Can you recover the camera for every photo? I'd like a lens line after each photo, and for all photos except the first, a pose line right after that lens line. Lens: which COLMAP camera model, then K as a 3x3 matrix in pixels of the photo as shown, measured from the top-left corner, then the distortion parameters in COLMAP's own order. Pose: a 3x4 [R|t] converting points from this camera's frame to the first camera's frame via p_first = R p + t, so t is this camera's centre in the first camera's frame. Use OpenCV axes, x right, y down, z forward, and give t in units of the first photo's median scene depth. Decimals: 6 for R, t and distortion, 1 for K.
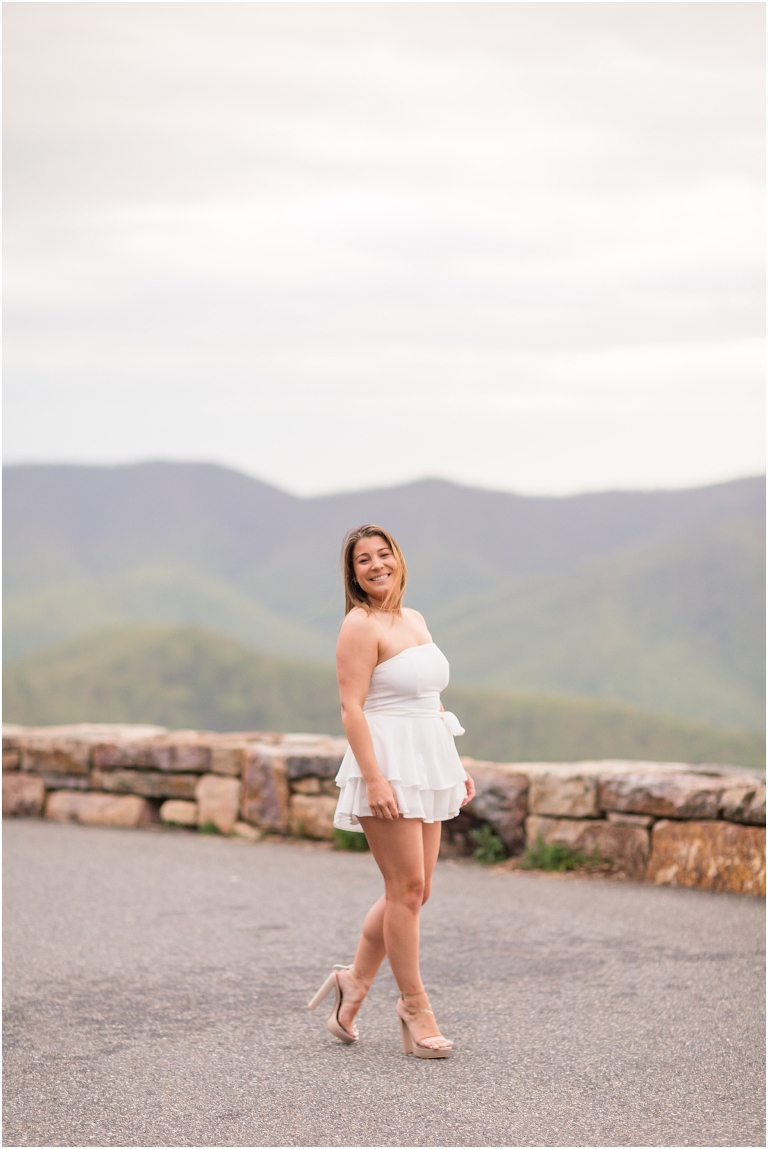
lens RADIAL K [[2710.7, 0, 385.0], [0, 2710.7, 576.4], [0, 0, 1]] dist [0.022984, -0.018554]
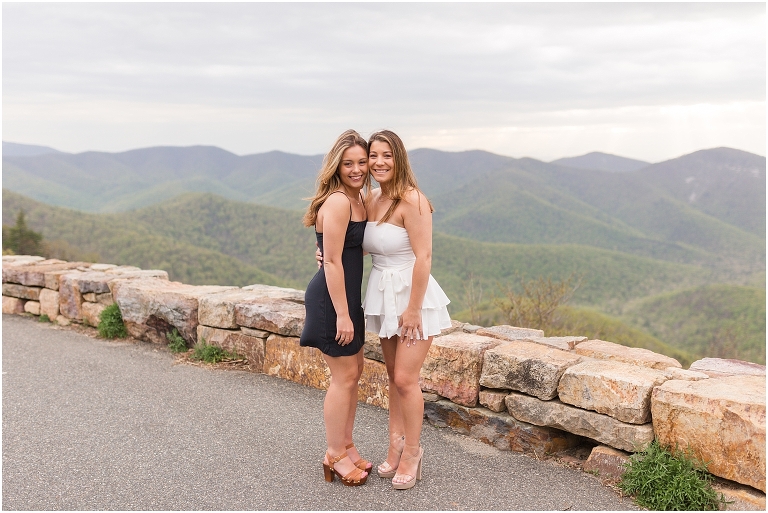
lens RADIAL K [[722.2, 0, 382.9], [0, 722.2, 254.3], [0, 0, 1]] dist [-0.004287, 0.017454]
pose [[0.987139, -0.019515, 0.158669, 0.096063], [0.002807, 0.994484, 0.104854, -0.000251], [-0.159840, -0.103060, 0.981748, 0.558820]]
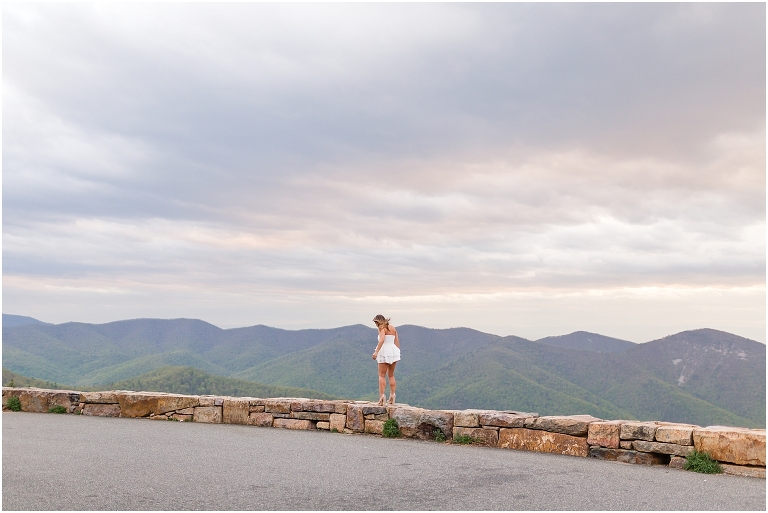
lens RADIAL K [[738.7, 0, 381.1], [0, 738.7, 247.2], [0, 0, 1]] dist [-0.001925, 0.020542]
pose [[0.983032, 0.039135, 0.179209, -0.200460], [-0.013051, 0.989422, -0.144478, 0.004820], [-0.182968, 0.139687, 0.973145, 0.126035]]
